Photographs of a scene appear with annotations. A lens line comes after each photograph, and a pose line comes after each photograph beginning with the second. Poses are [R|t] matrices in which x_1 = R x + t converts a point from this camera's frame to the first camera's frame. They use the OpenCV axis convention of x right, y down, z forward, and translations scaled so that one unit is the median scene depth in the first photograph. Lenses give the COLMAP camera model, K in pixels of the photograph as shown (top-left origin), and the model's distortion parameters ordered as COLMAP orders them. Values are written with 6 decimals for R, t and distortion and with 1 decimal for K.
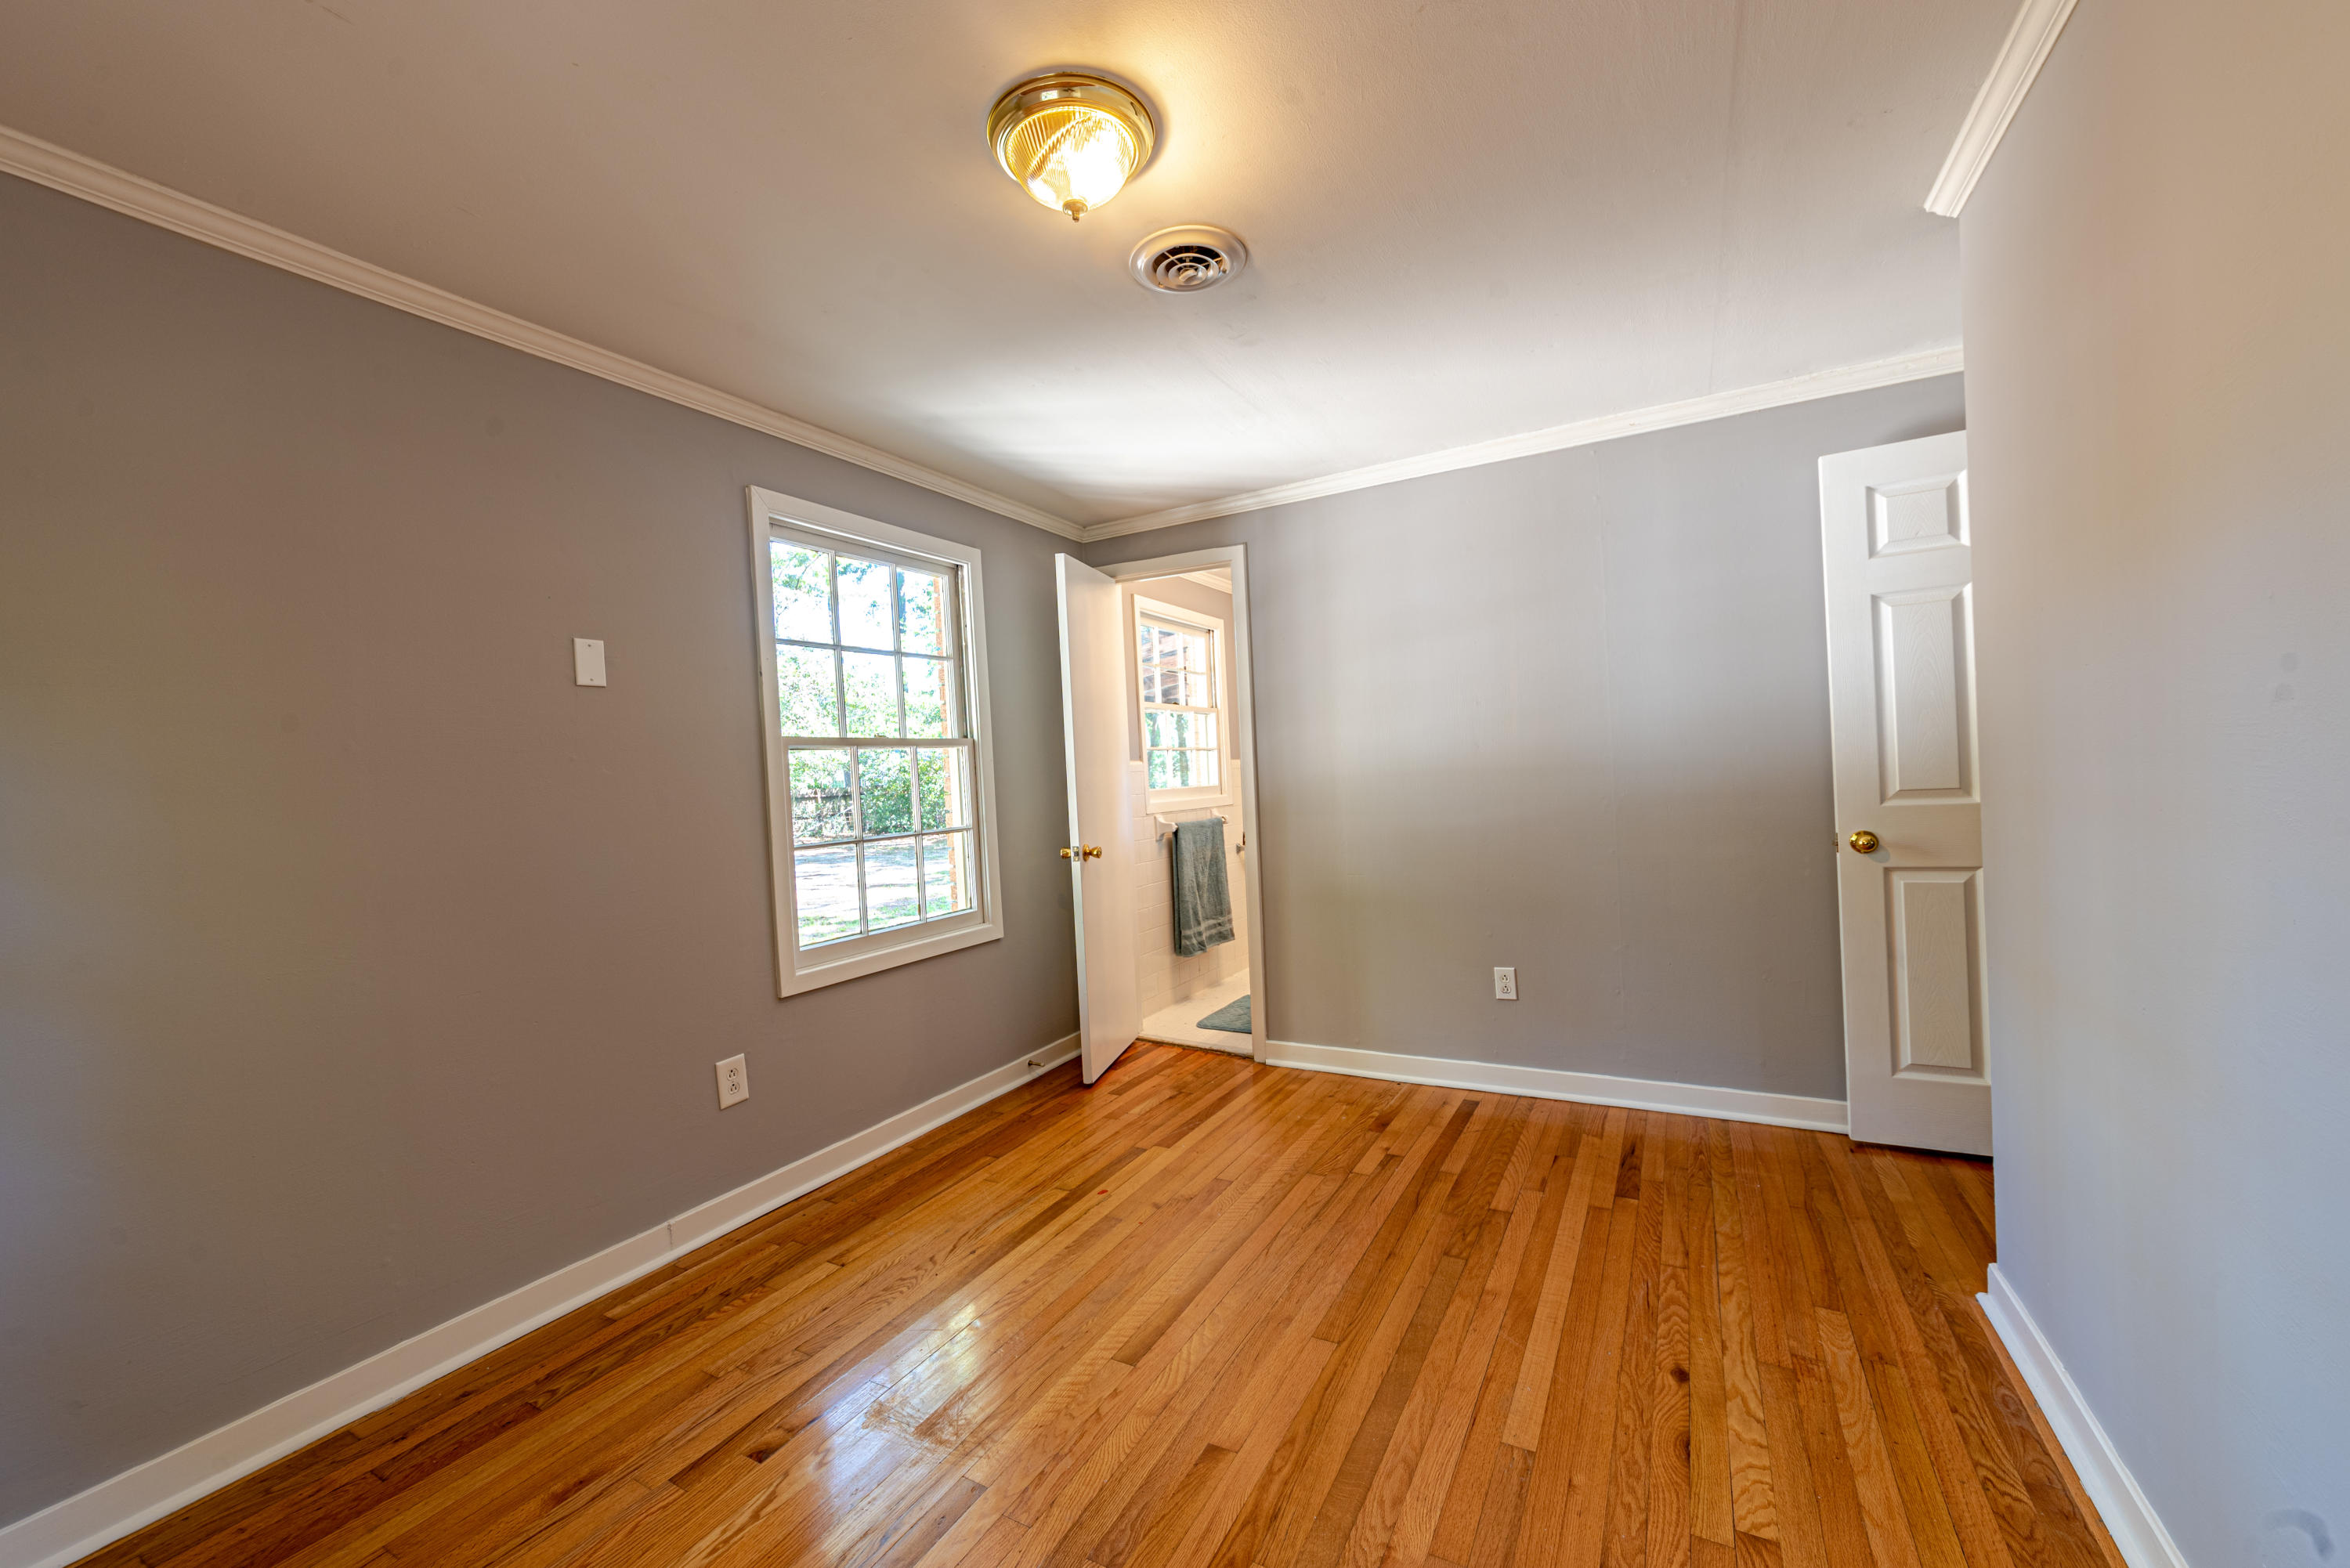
lens RADIAL K [[912.1, 0, 1178.5], [0, 912.1, 784.0], [0, 0, 1]] dist [-0.007013, 0.002253]
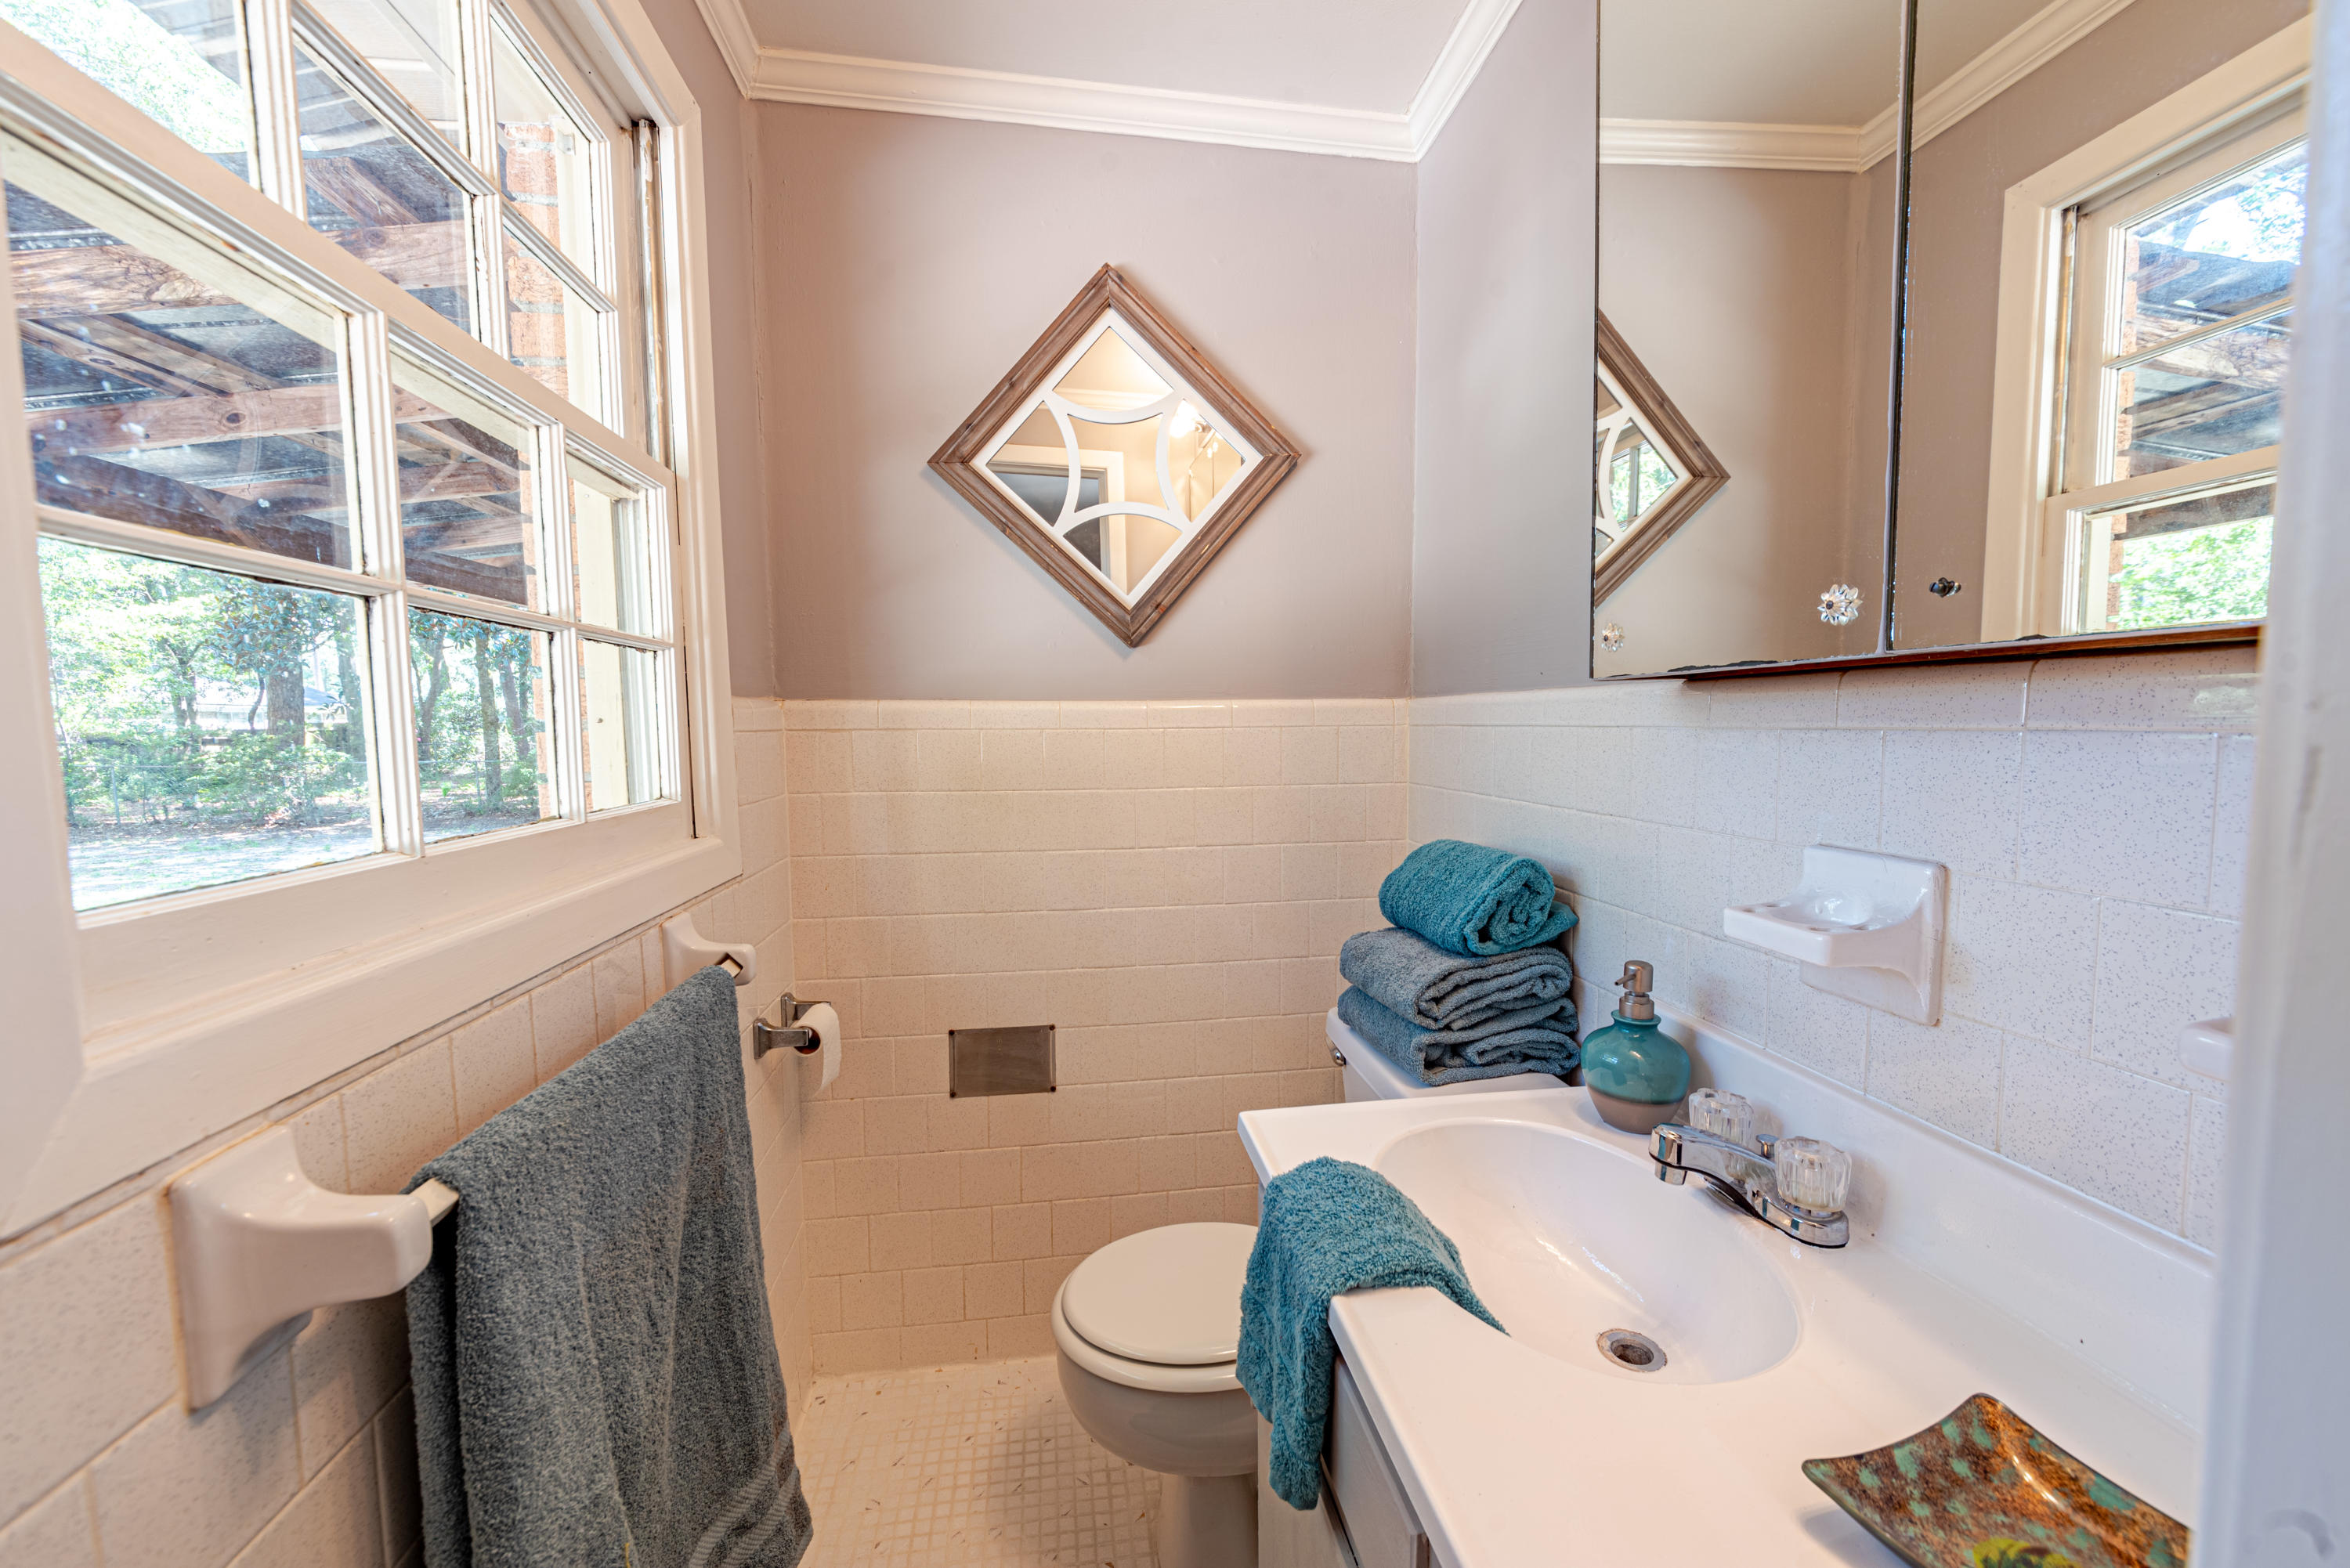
lens RADIAL K [[912.1, 0, 1171.3], [0, 912.1, 785.6], [0, 0, 1]] dist [-0.007013, 0.002253]
pose [[0.797708, -0.011098, 0.602941, 0.002788], [-0.012557, 0.999308, 0.035007, -0.012373], [-0.602913, -0.035497, 0.797017, 0.739901]]
